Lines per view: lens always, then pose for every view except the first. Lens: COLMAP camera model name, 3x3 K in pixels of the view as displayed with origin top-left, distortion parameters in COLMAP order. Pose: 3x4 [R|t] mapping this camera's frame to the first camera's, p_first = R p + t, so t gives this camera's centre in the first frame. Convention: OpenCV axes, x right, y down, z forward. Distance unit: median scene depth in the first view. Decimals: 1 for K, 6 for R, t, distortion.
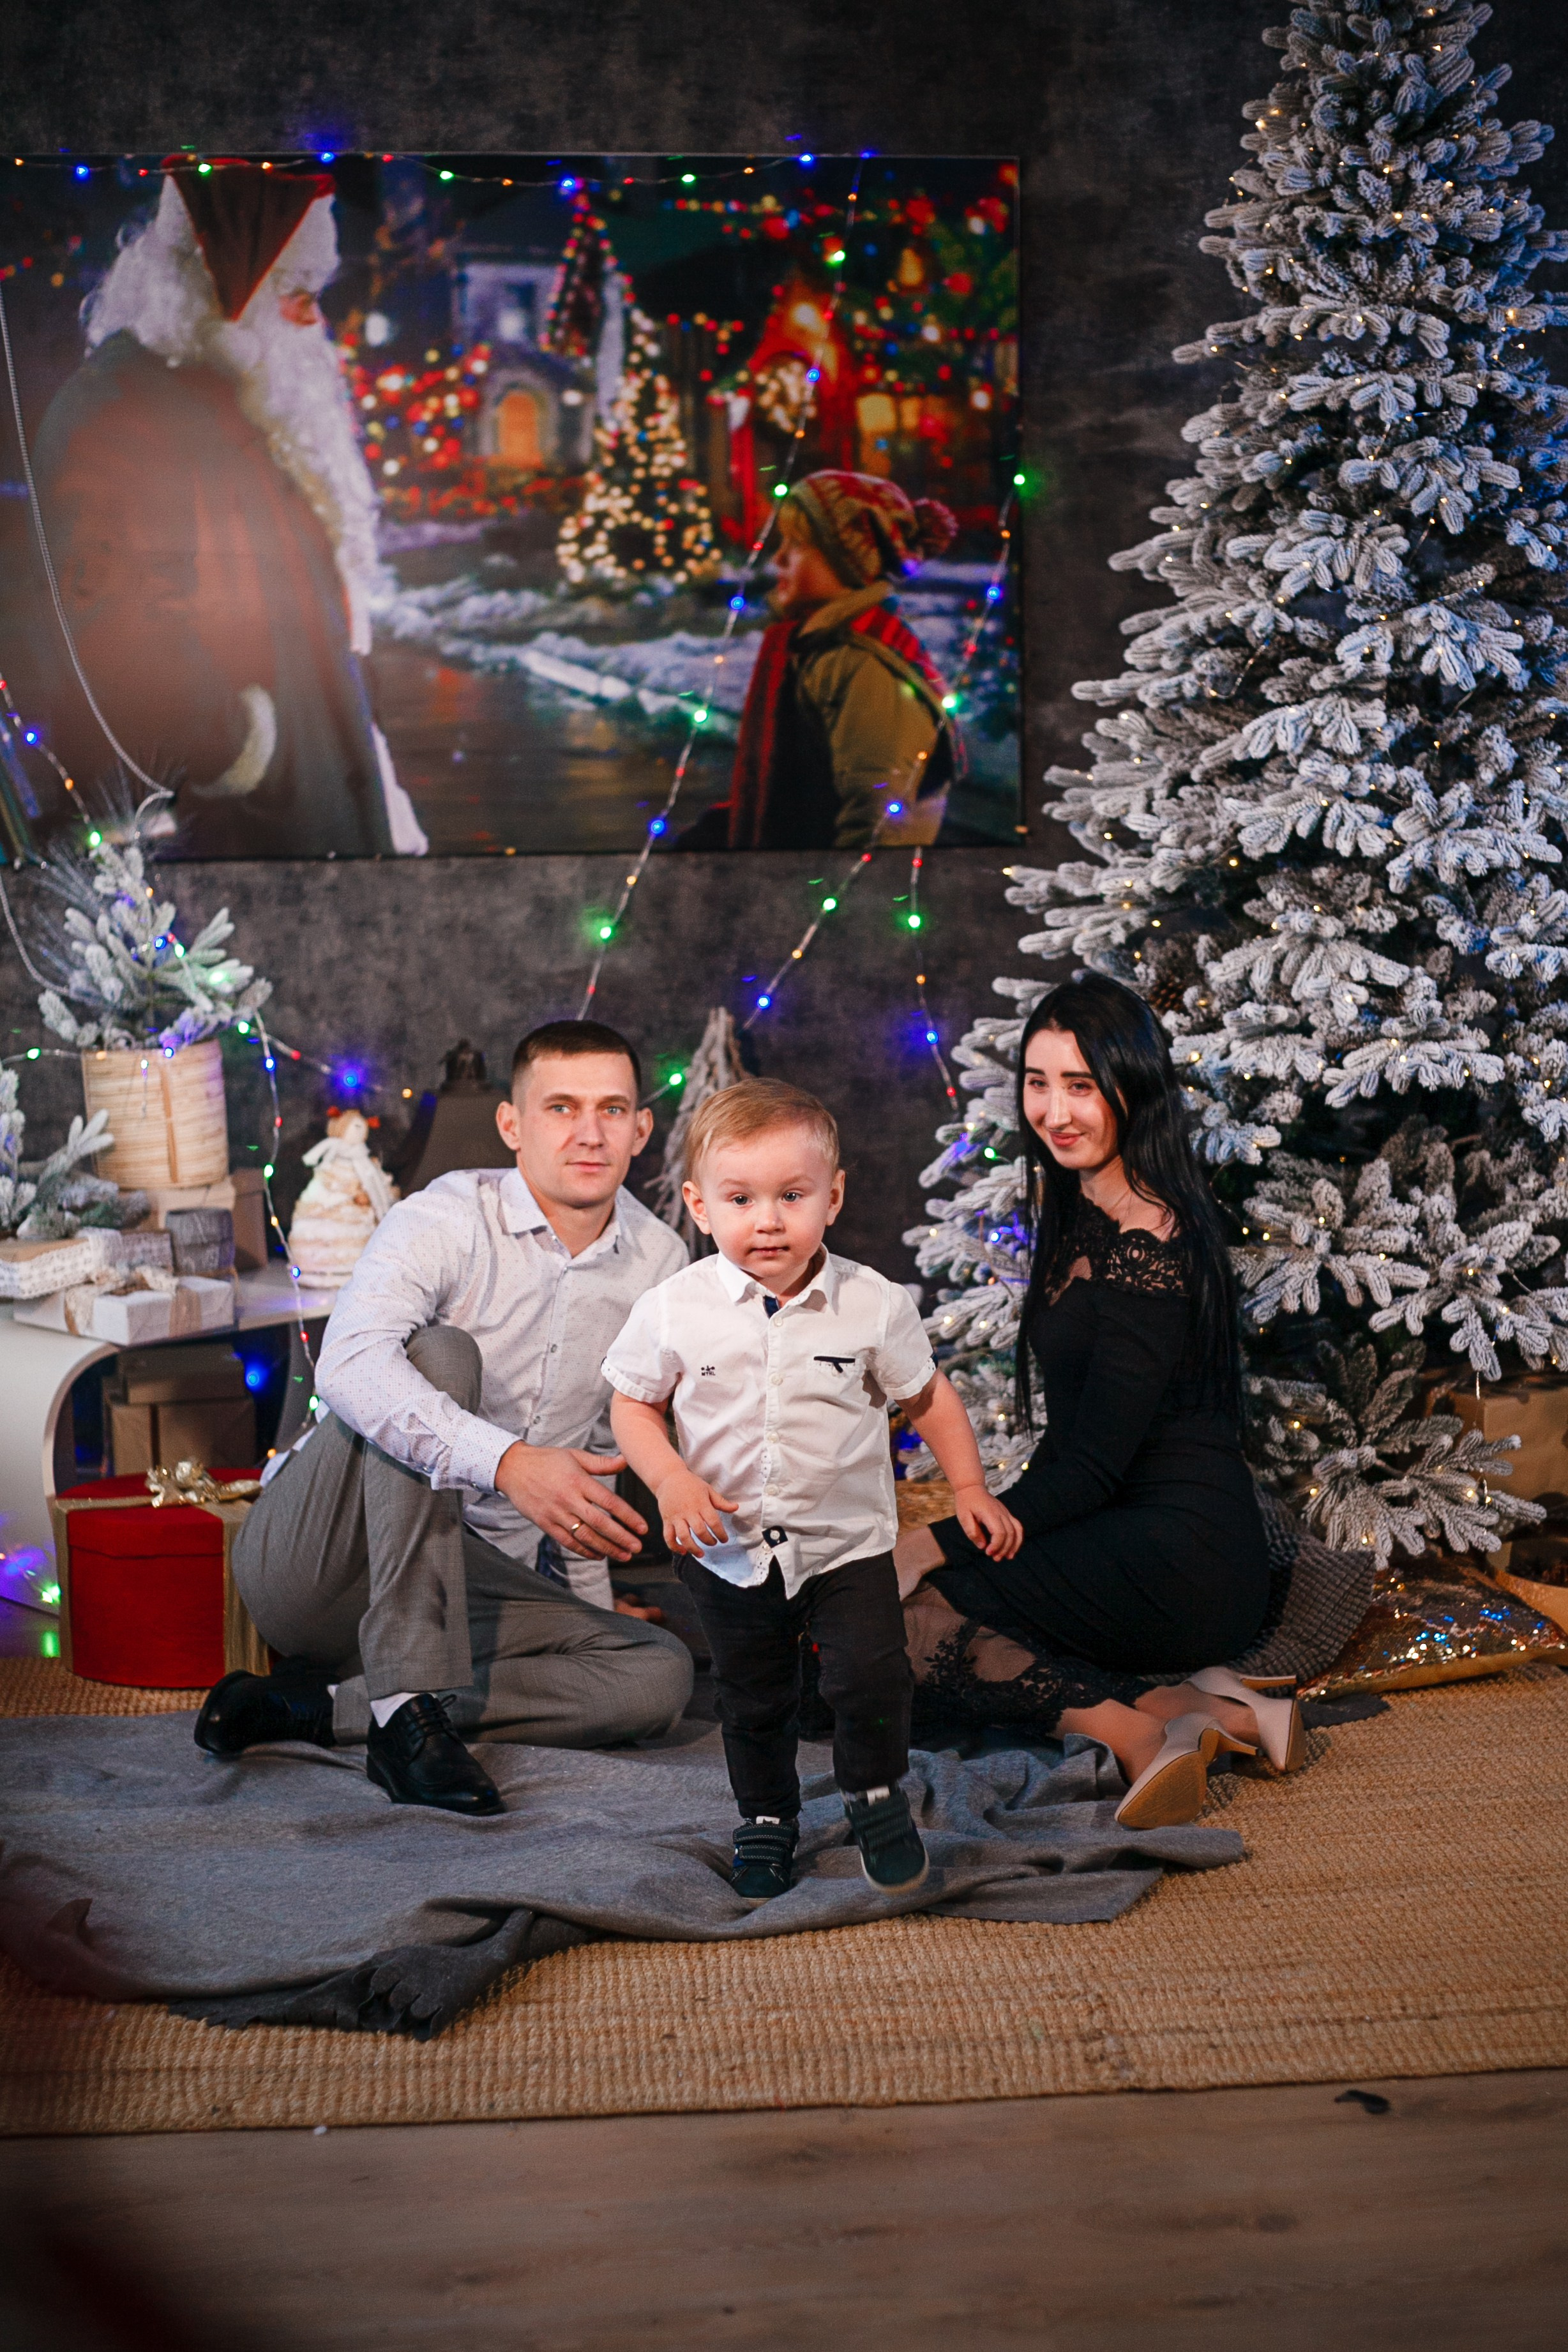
lens RADIAL K [[3518.6, 0, 790.8], [0, 3518.6, 1227.3], [0, 0, 1]] dist [-0.090818, 0.000000]
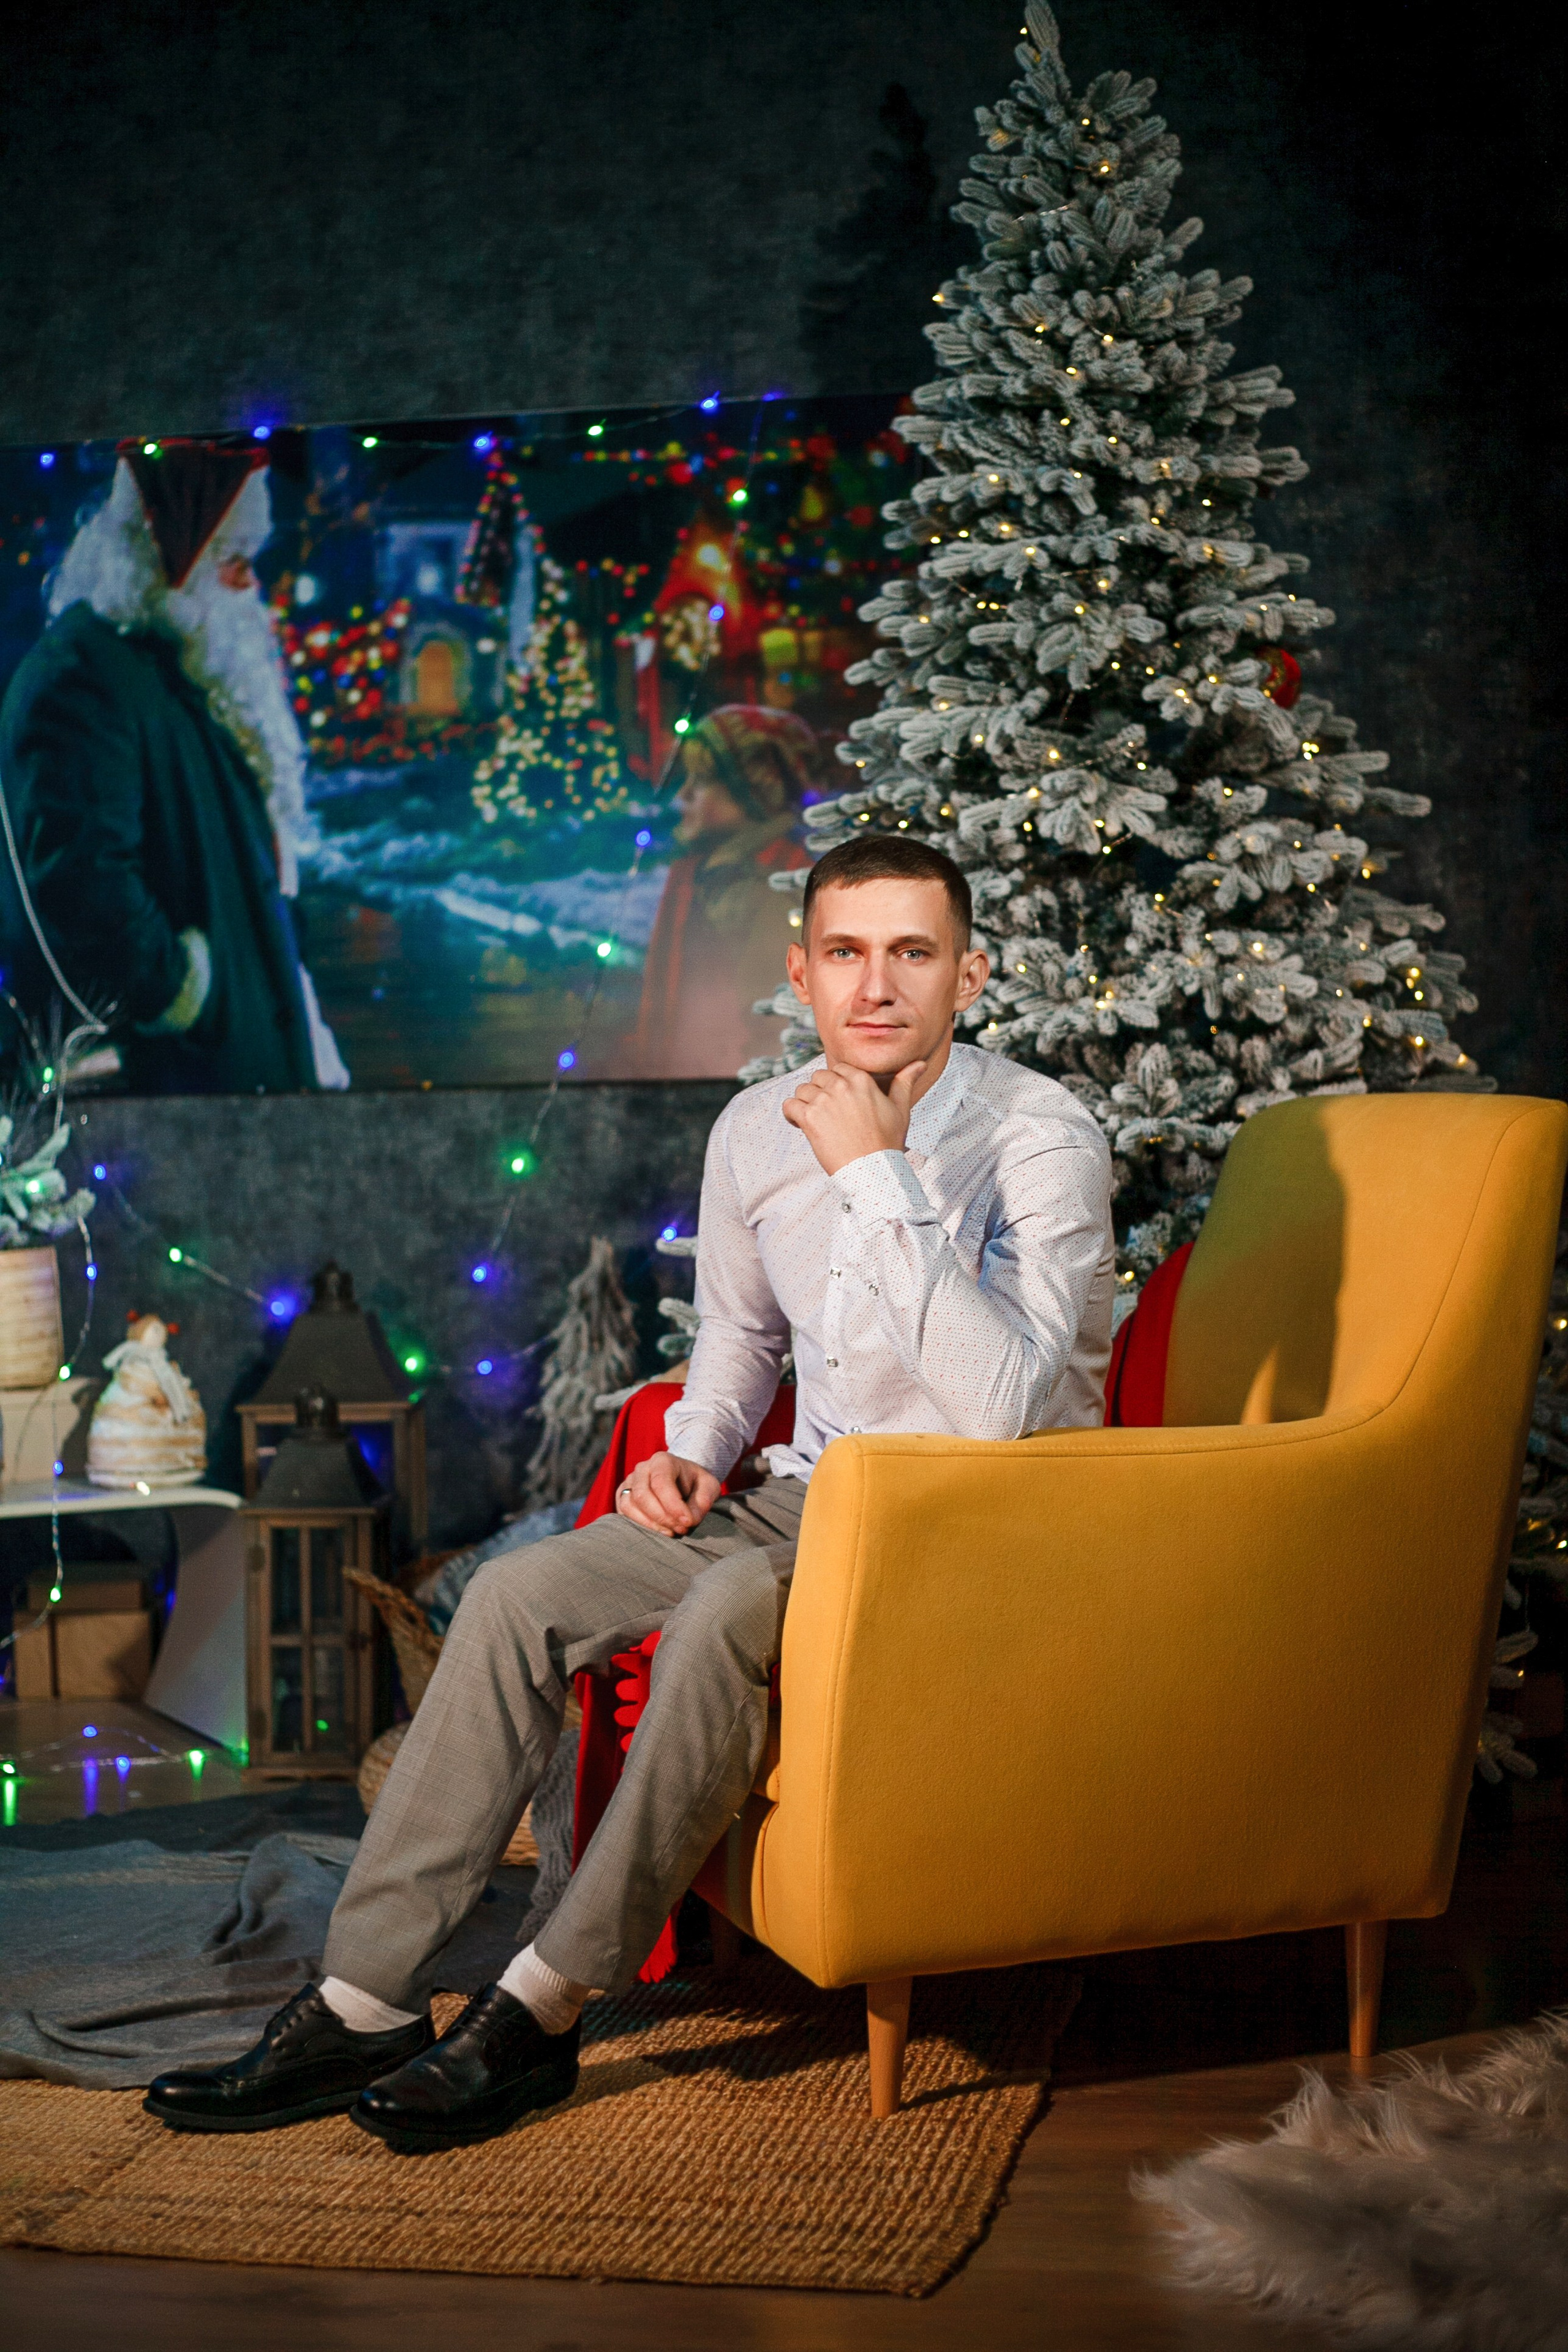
lens RADIAL K [[3363.0, 0, 740.3], [0, 3363.0, 1169.8], [0, 0, 1]] dist [-0.081472, 0.000000]
pose [[0.953515, -0.003828, -0.301320, 0.308716], [-0.037024, 0.990855, -0.129750, 0.041803], [0.299062, 0.134875, 0.944654, 0.110152]]
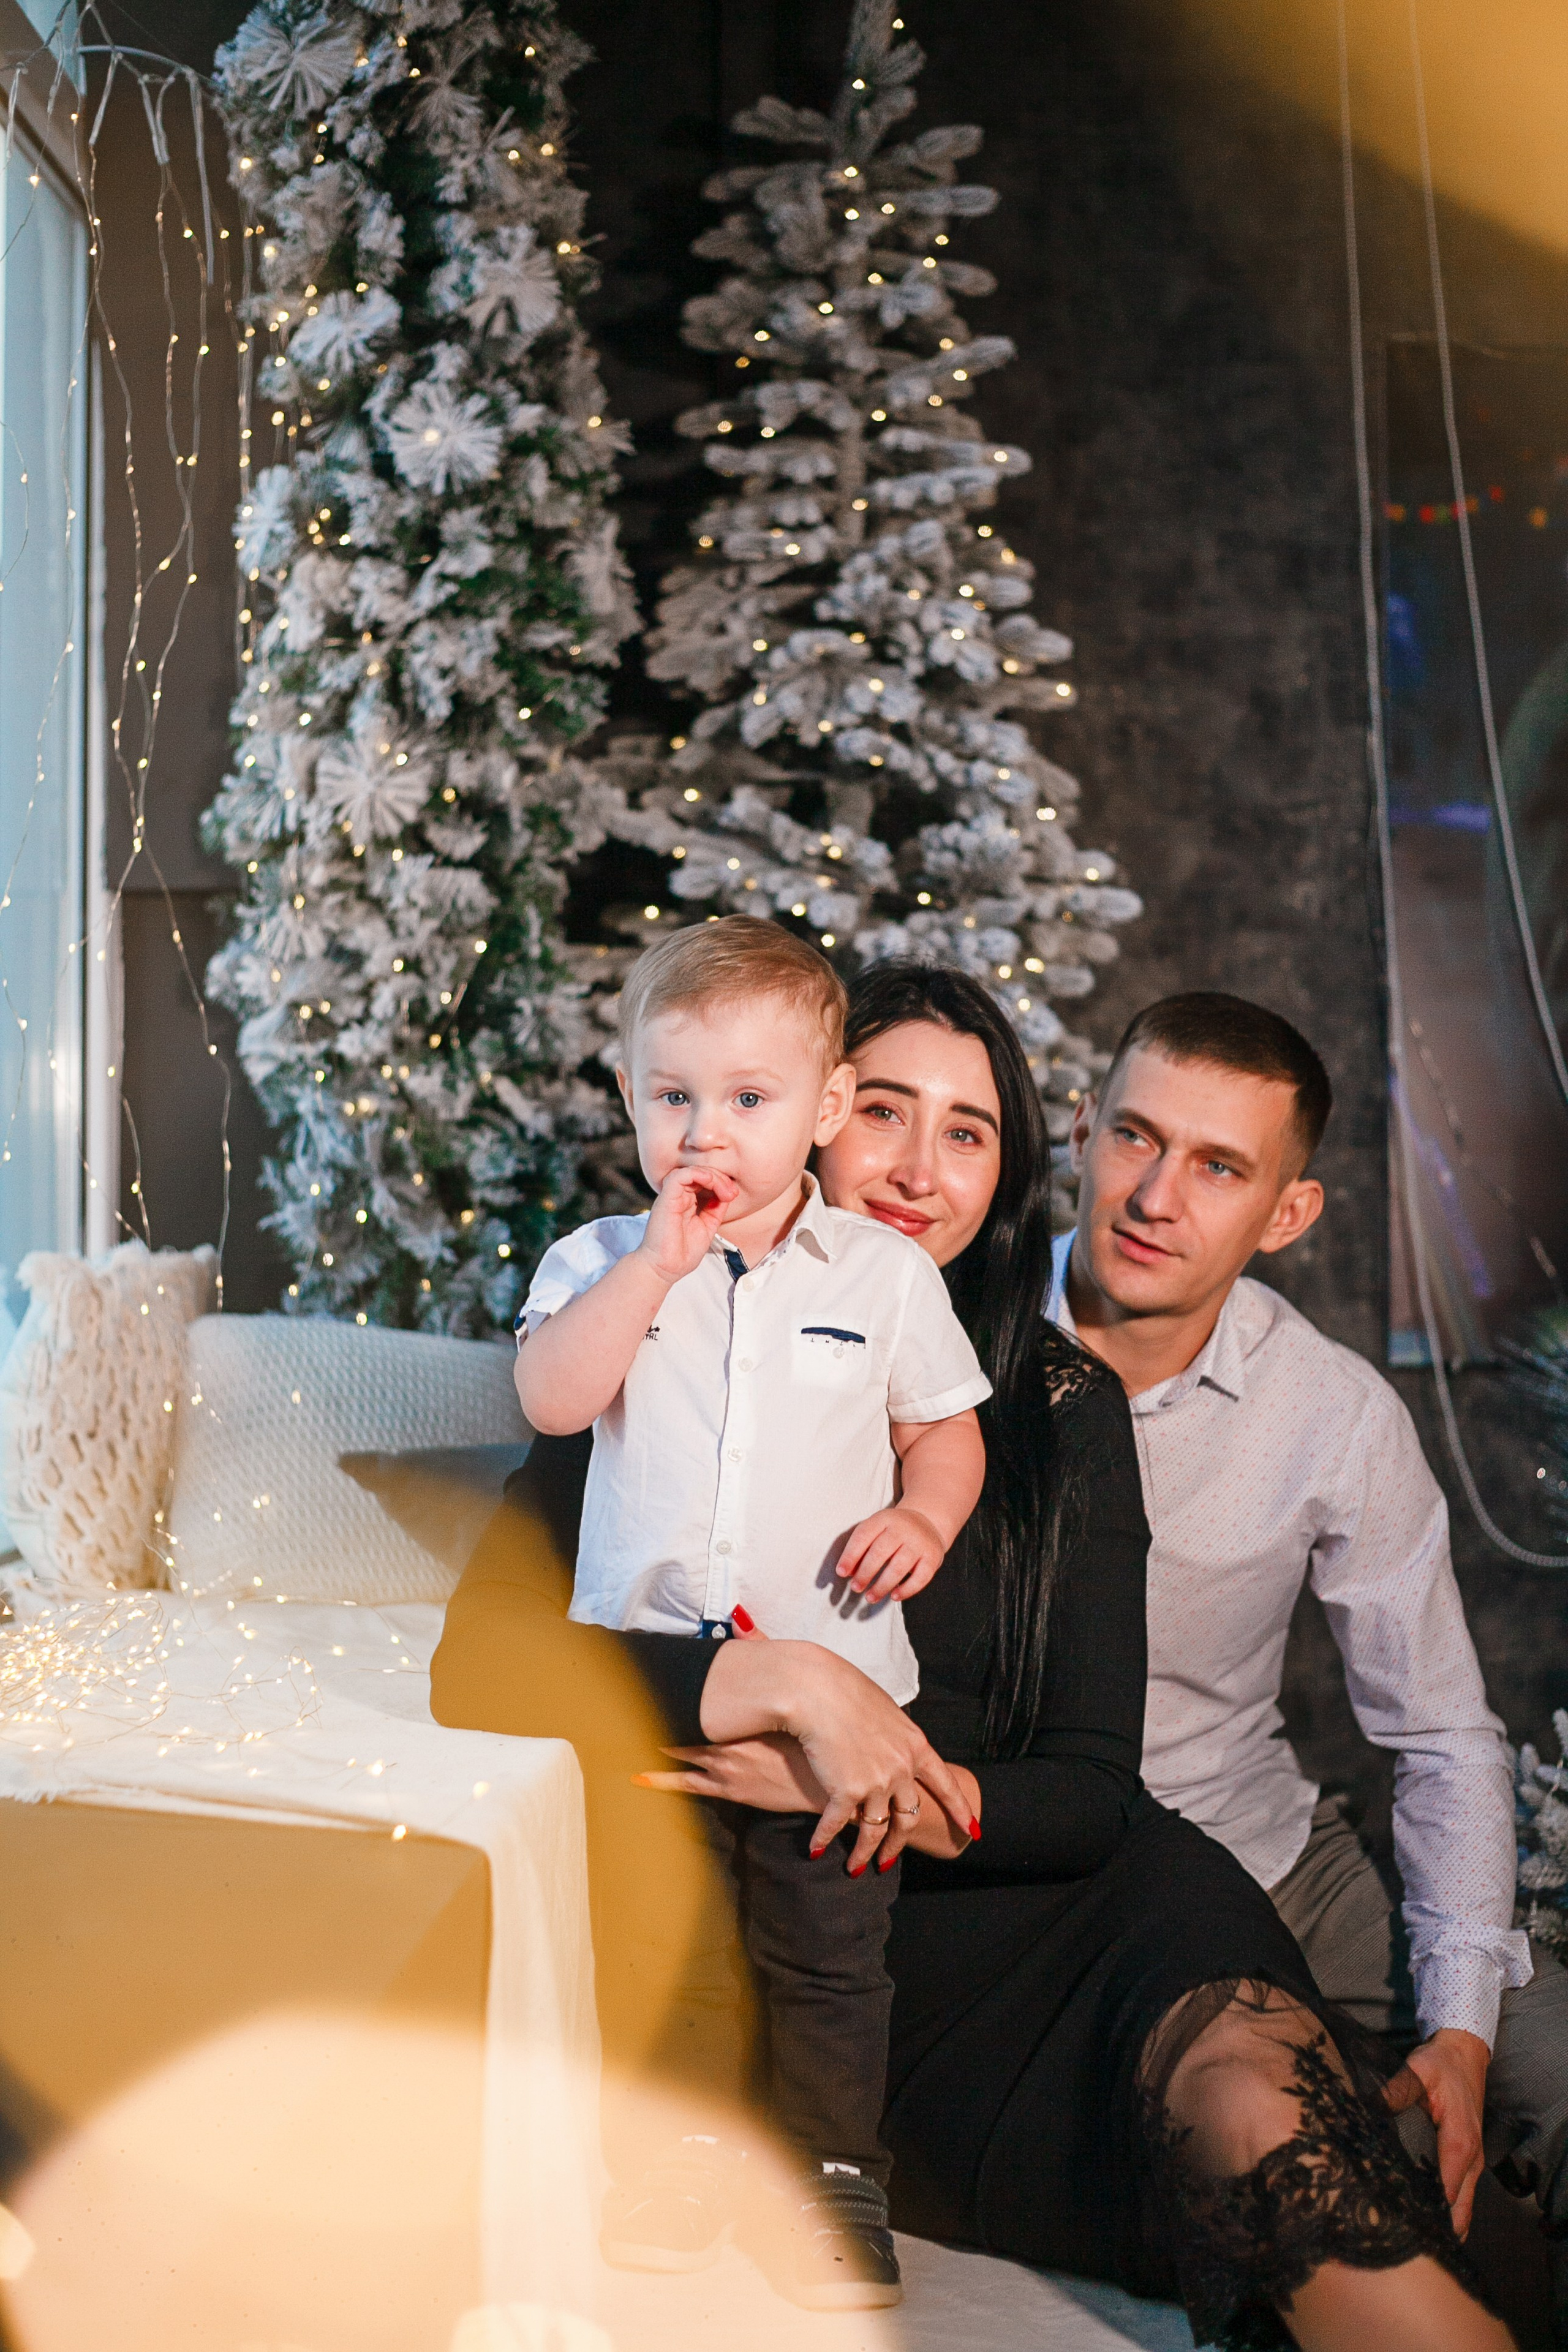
lens RADIAL K [[3363.0, 0, 793.0], [0, 3363.0, 1154.7], [0, 0, 1]] dist [-0.081472, 0.000000]
pose [[0.989709, 0.009003, -0.142812, -0.257164], [-0.035001, 0.982934, -0.180601, -0.023481], [0.138749, 0.183741, 0.973133, 0.354161]]
